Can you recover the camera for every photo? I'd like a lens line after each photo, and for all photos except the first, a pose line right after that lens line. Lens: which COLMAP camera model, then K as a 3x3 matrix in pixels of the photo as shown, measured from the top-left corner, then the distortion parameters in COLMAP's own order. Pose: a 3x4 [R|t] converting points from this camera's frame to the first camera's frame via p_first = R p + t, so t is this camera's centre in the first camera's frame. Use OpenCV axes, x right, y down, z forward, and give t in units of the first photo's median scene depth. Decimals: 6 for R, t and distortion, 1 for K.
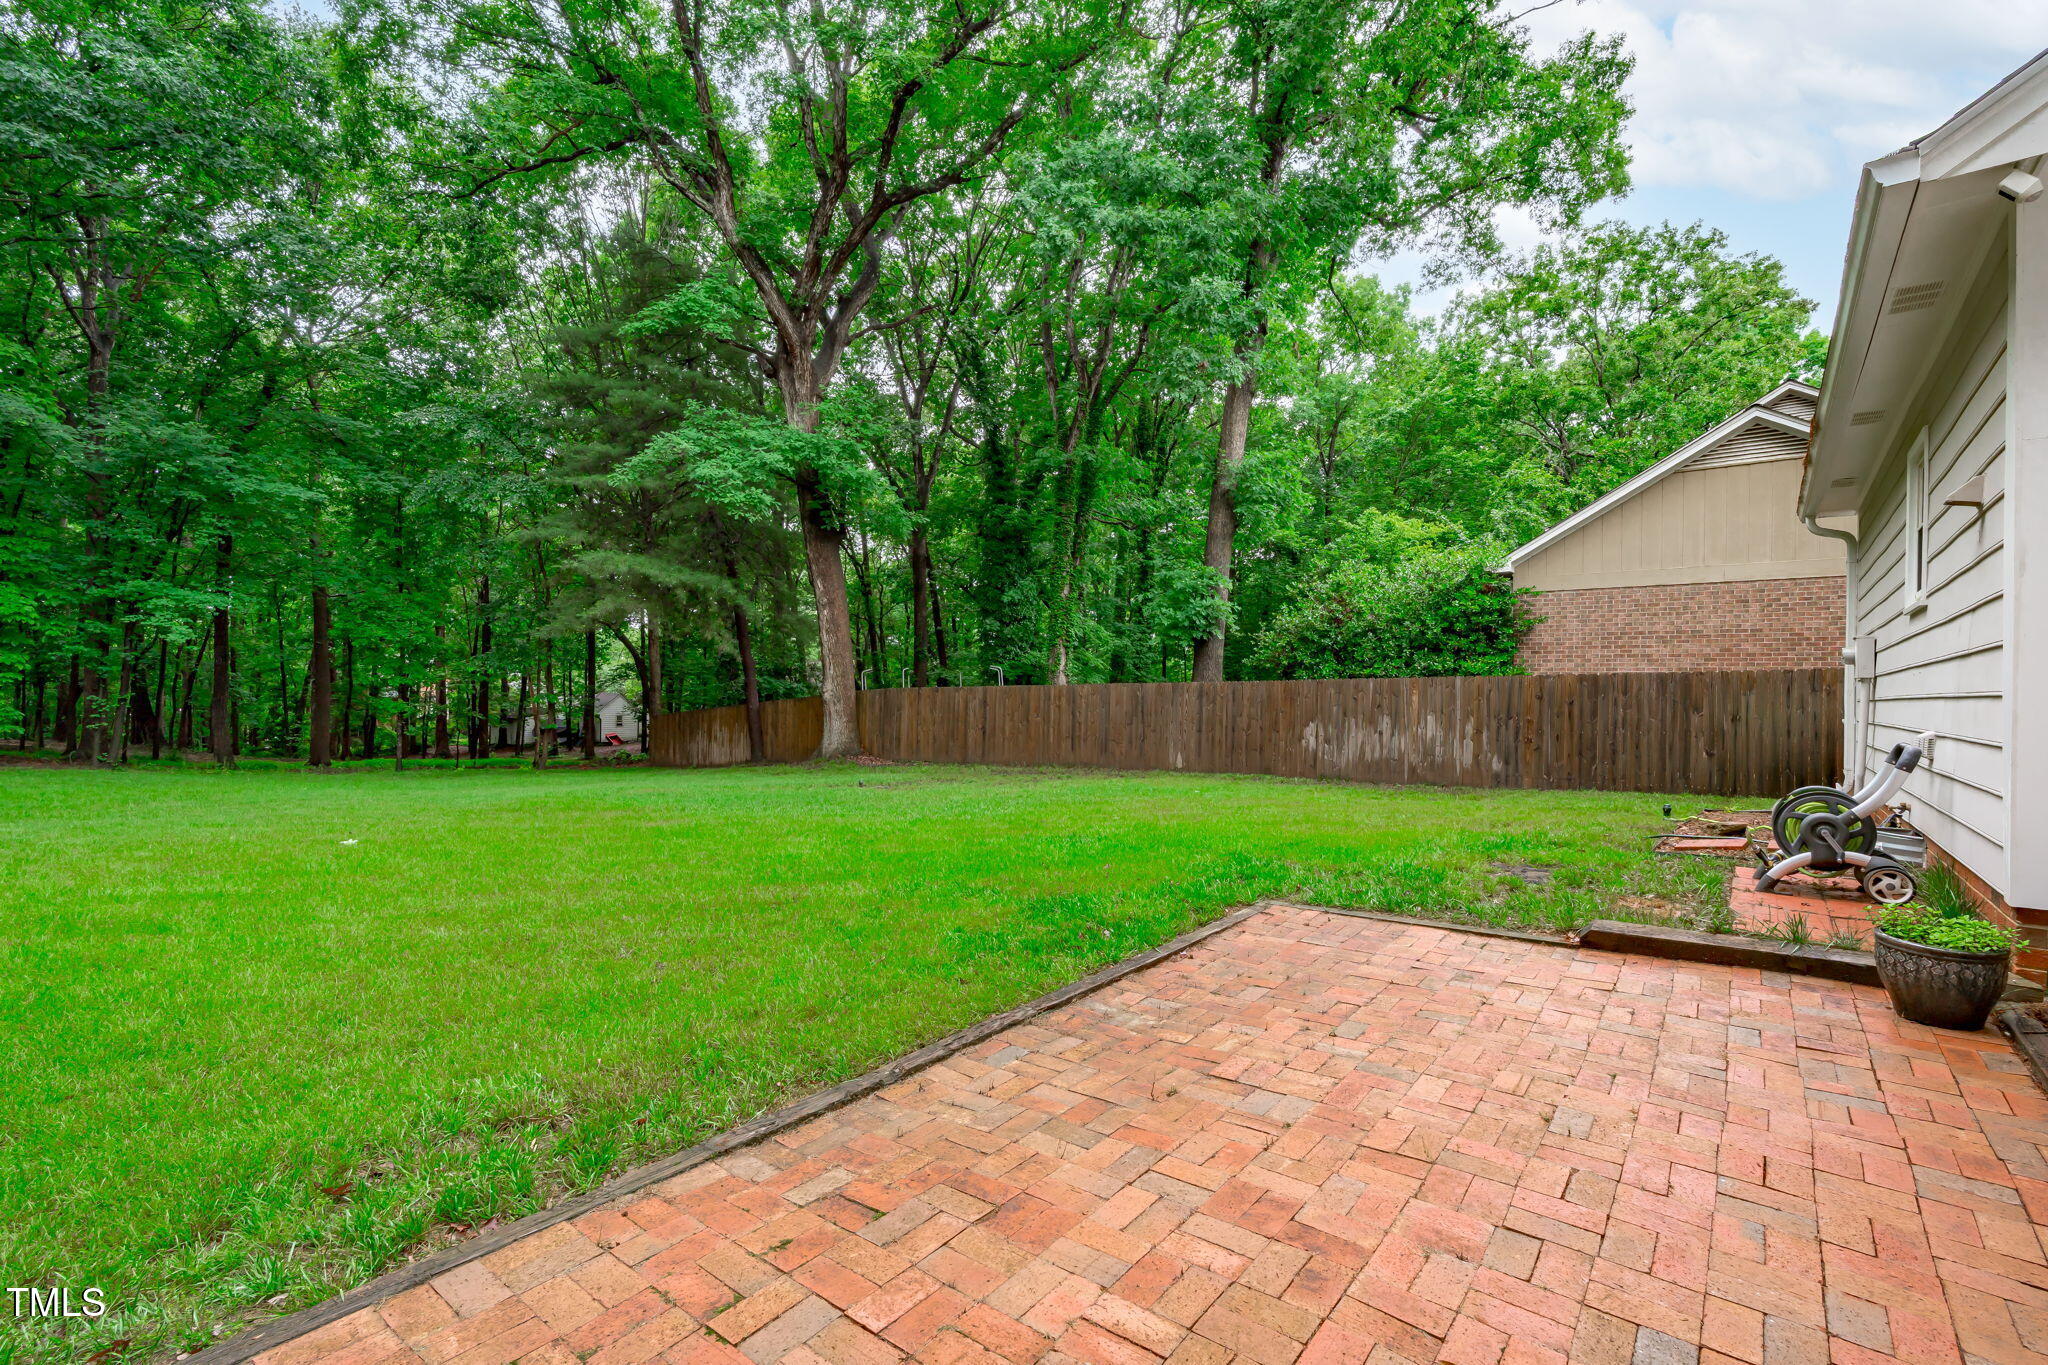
lens RADIAL K [[927.4, 0, 1042.5], [0, 927.4, 688.5], [0, 0, 1]] dist [0.004659, 0.001744]
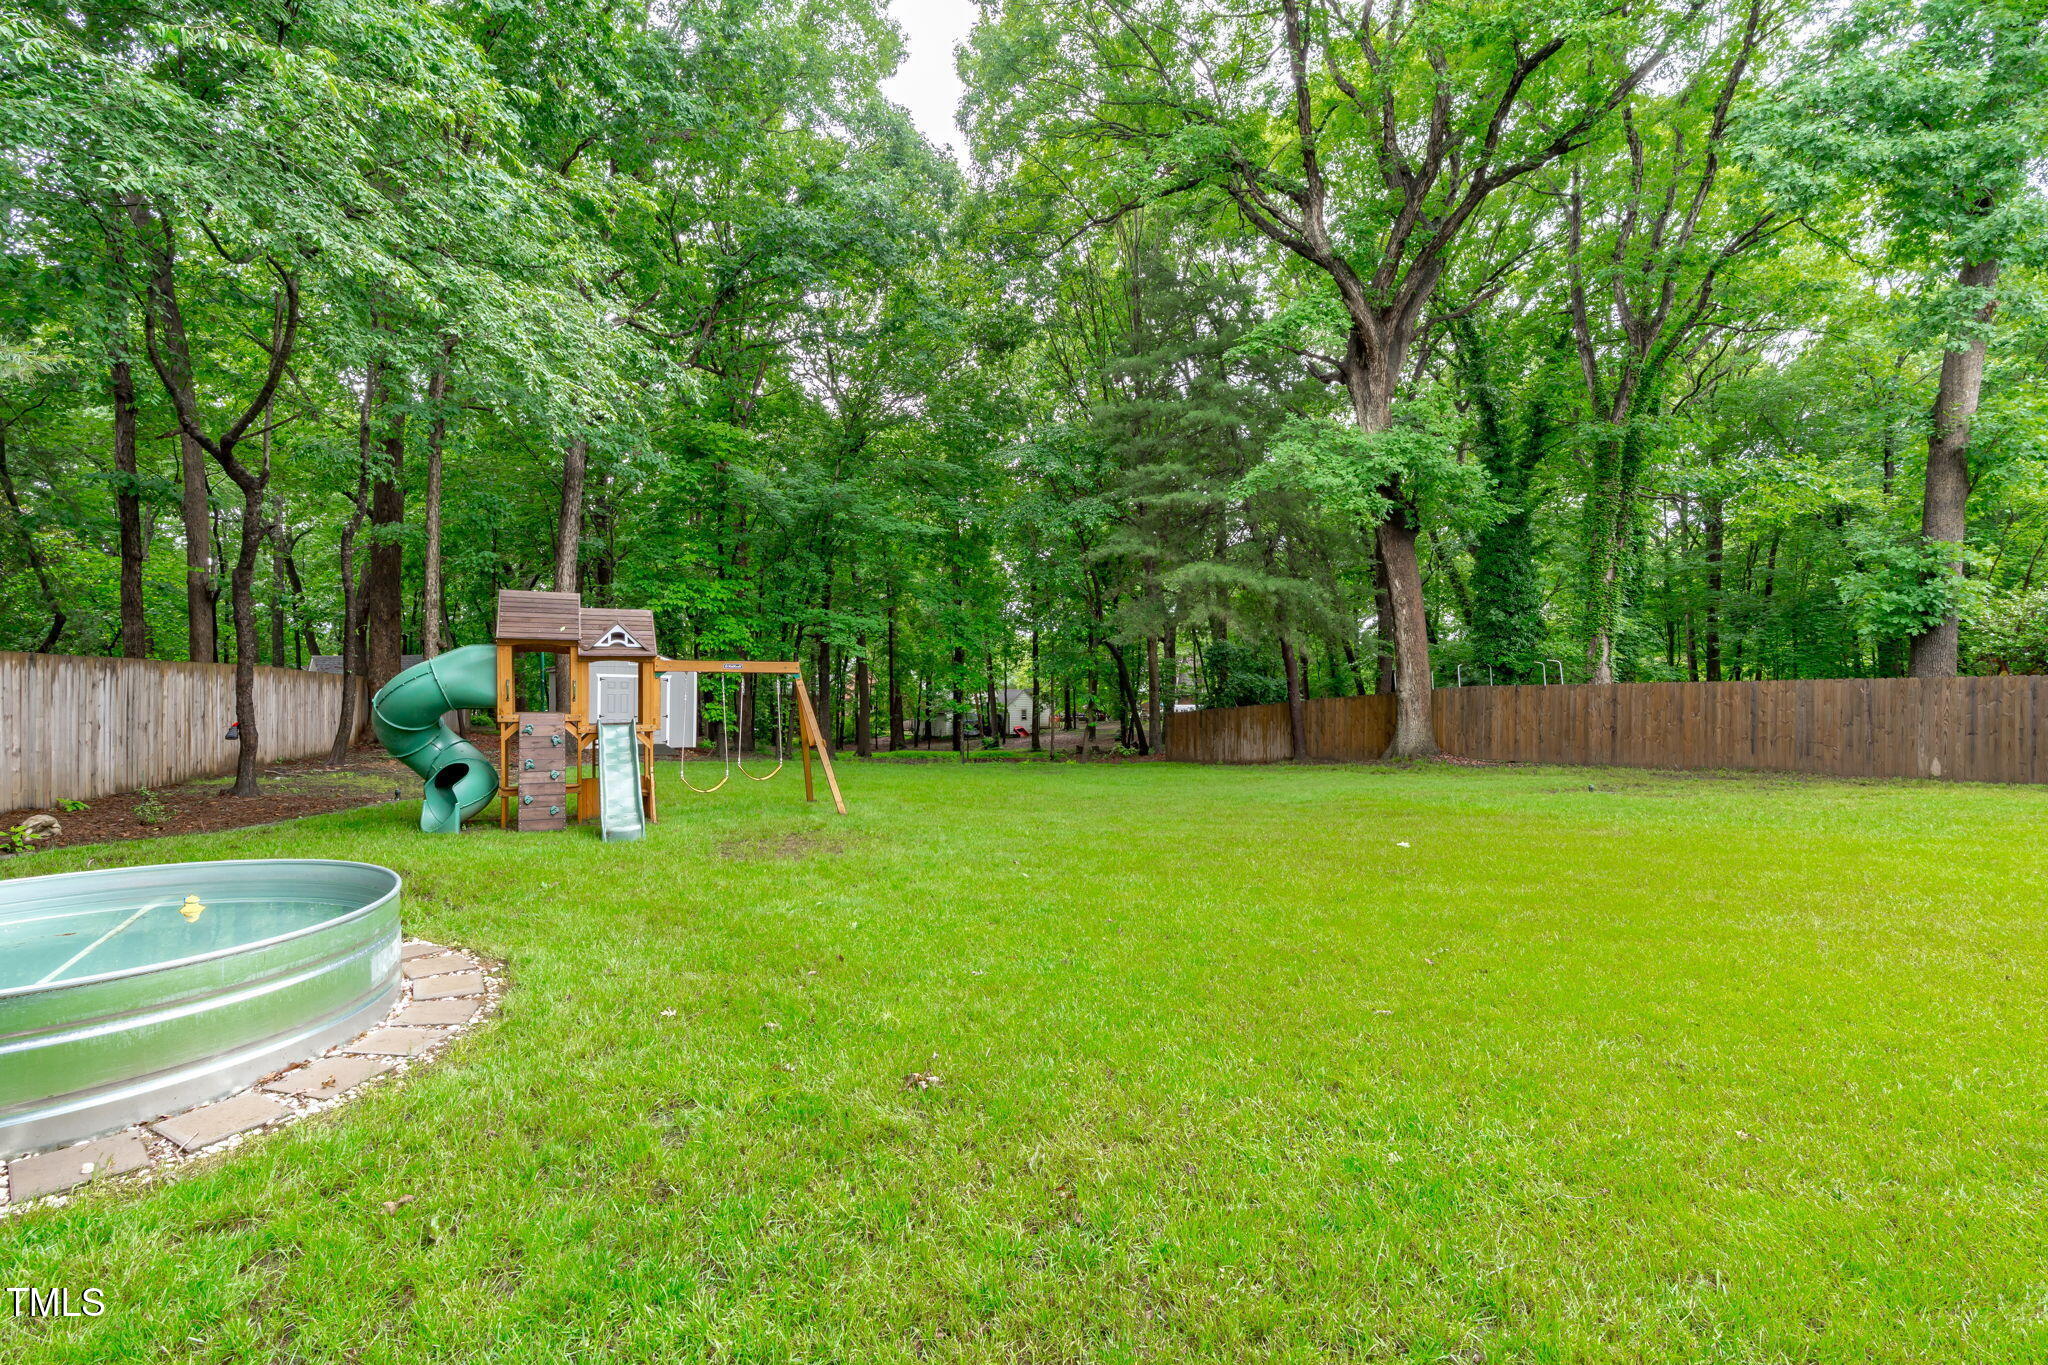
lens RADIAL K [[927.4, 0, 1028.8], [0, 927.4, 683.0], [0, 0, 1]] dist [0.004659, 0.001744]
pose [[0.947076, -0.016673, -0.320576, -0.297899], [0.018023, 0.999837, 0.001246, -0.013486], [0.320503, -0.006958, 0.947222, -0.075179]]
